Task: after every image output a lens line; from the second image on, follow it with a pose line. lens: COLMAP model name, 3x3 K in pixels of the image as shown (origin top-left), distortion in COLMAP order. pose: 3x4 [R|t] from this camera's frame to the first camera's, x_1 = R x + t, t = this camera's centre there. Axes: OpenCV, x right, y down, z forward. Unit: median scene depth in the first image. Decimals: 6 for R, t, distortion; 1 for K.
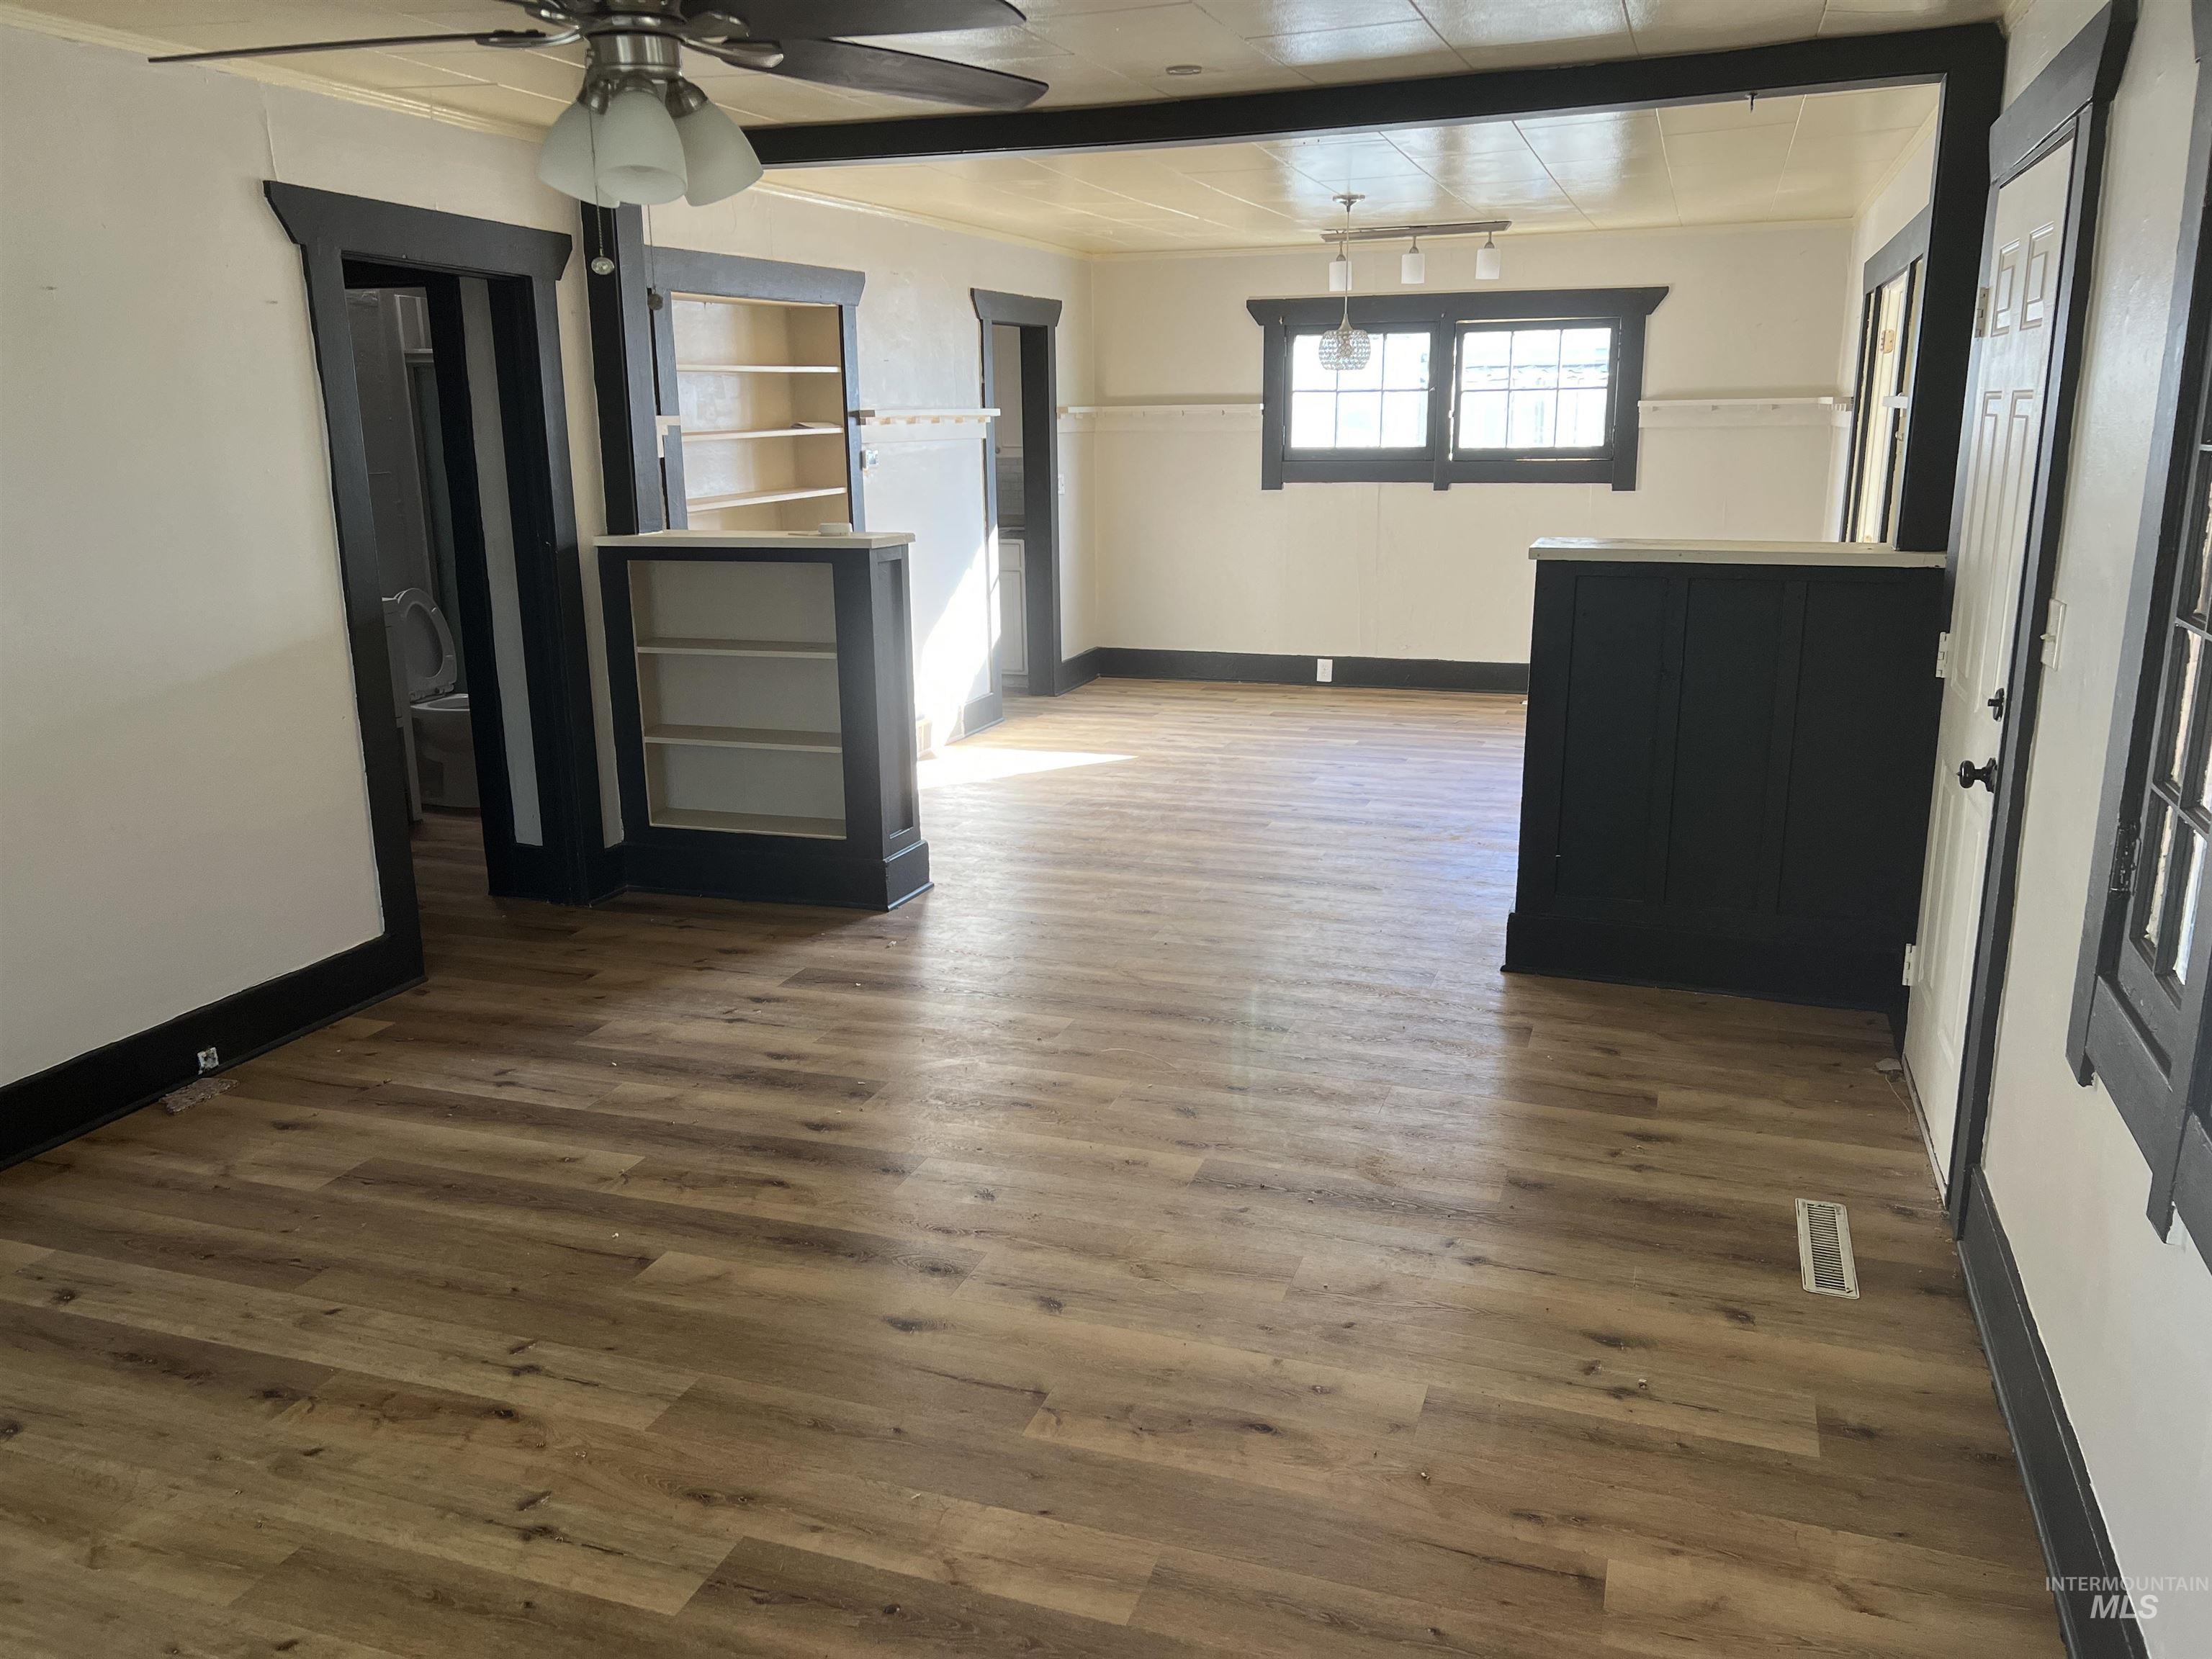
lens RADIAL K [[1693.6, 0, 1093.2], [0, 1693.6, 825.2], [0, 0, 1]] dist [0.107124, -0.003372]
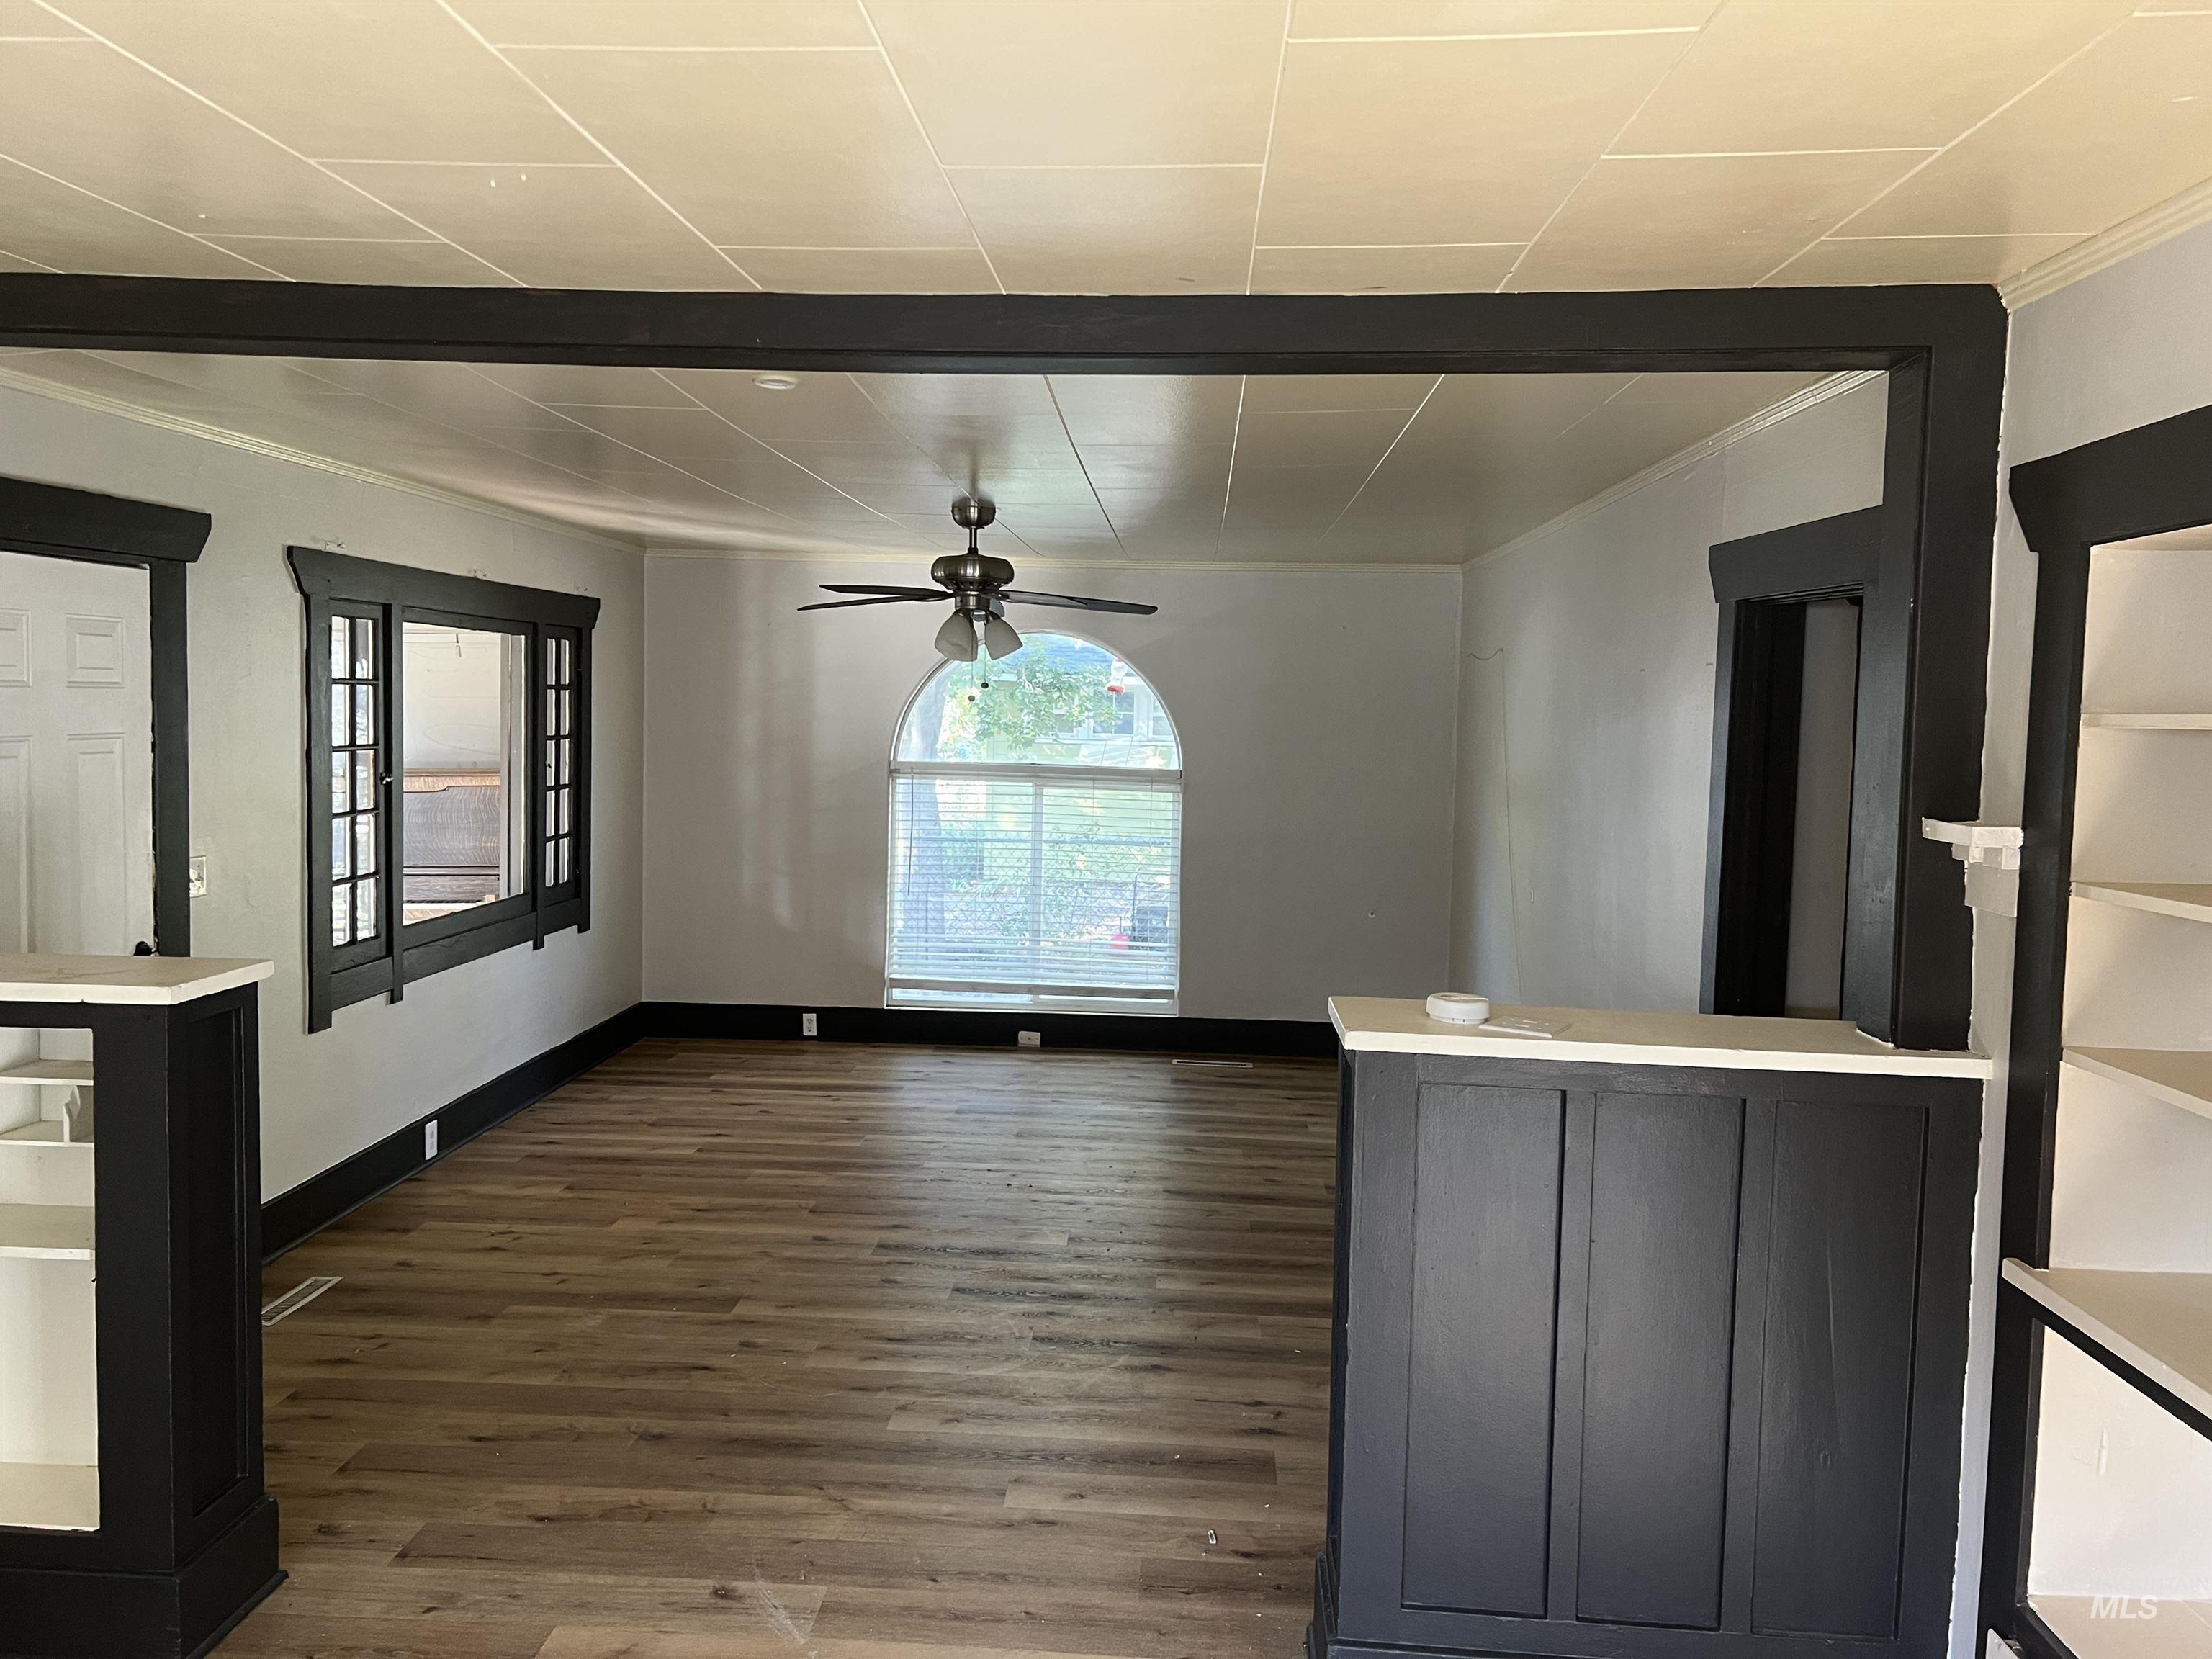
lens RADIAL K [[1693.6, 0, 1093.2], [0, 1693.6, 825.2], [0, 0, 1]] dist [0.107124, -0.003372]
pose [[-0.959375, 0.016475, -0.281654, 0.183530], [-0.074148, 0.948478, 0.308044, -0.649455], [0.272217, 0.316414, -0.908724, 2.420352]]
